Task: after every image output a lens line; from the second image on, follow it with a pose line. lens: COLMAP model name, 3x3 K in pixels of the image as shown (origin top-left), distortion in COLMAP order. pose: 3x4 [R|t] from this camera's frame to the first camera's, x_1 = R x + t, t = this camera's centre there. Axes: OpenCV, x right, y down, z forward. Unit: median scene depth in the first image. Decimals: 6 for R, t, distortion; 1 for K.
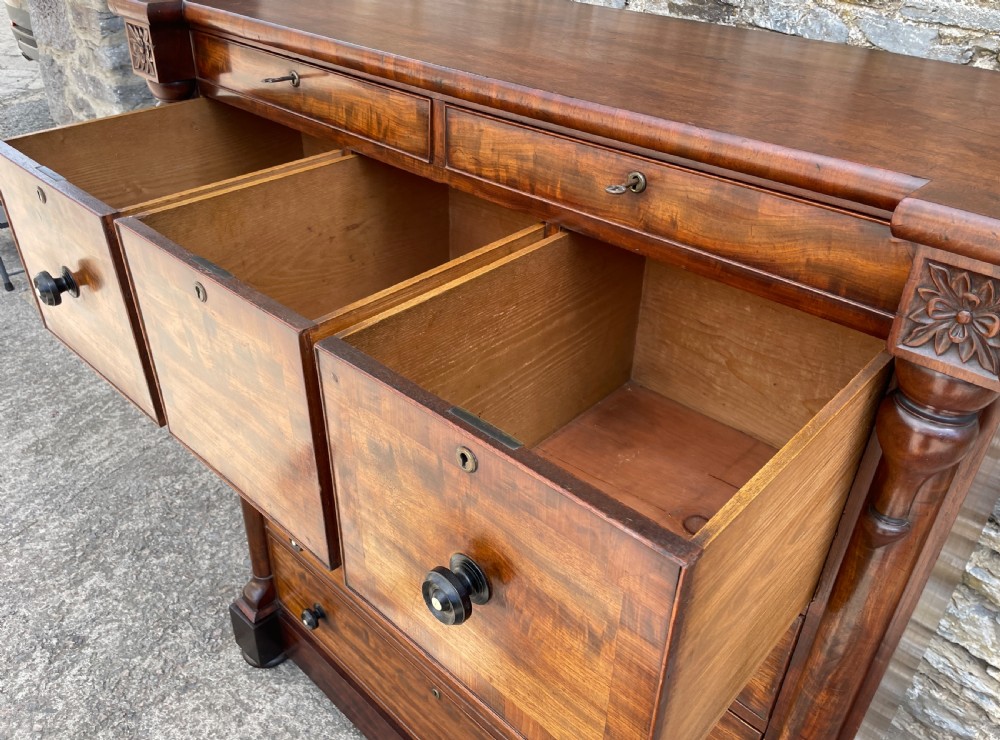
lens RADIAL K [[785.2, 0, 496.5], [0, 785.2, 357.4], [0, 0, 1]] dist [0.072763, -0.105727]
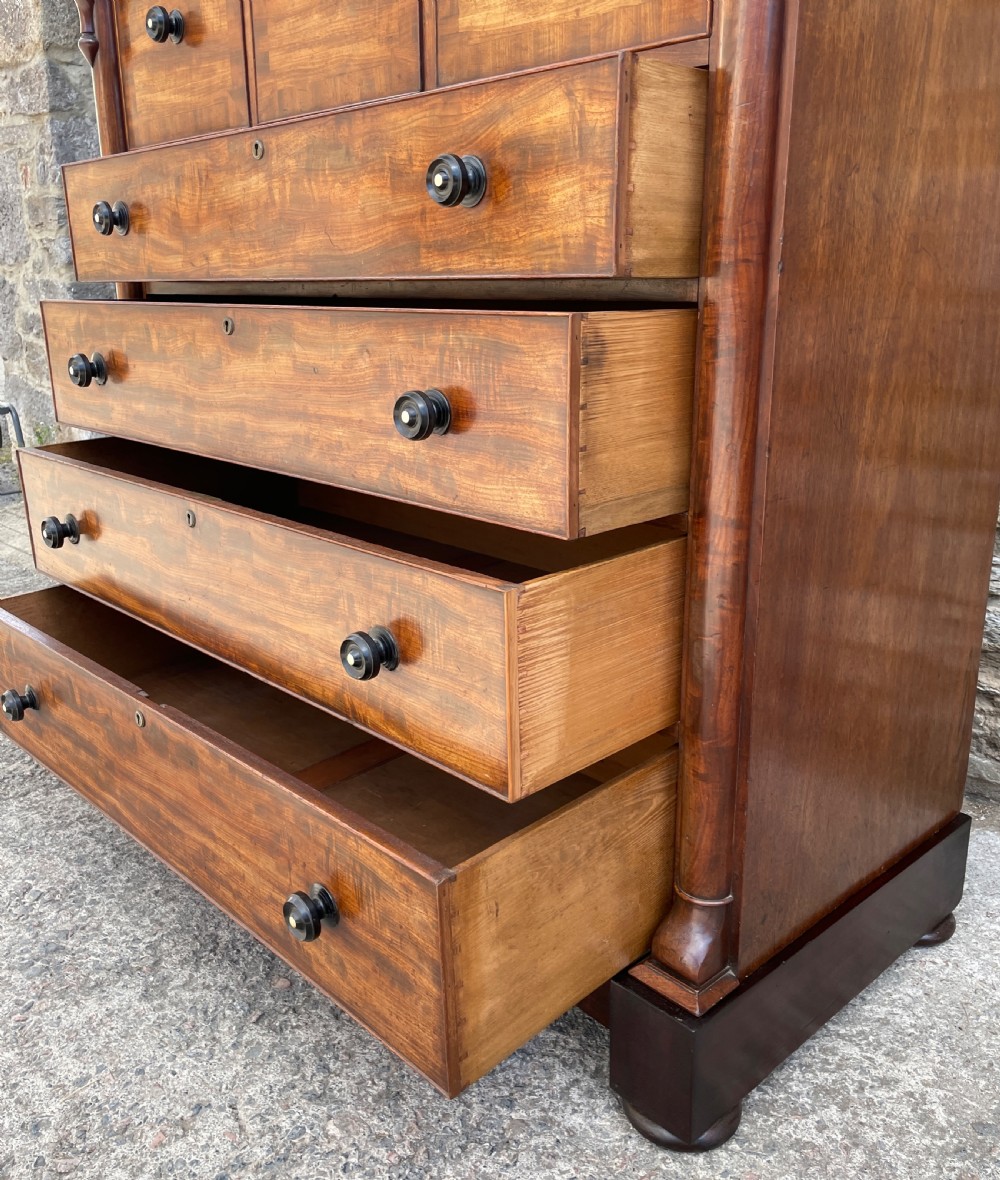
lens RADIAL K [[1045.2, 0, 477.7], [0, 1045.2, 566.9], [0, 0, 1]] dist [0.074368, -0.096183]
pose [[0.995862, -0.033419, -0.084505, 0.096371], [0.009597, 0.963401, -0.267894, 0.492160], [0.090365, 0.265975, 0.959735, 0.022146]]
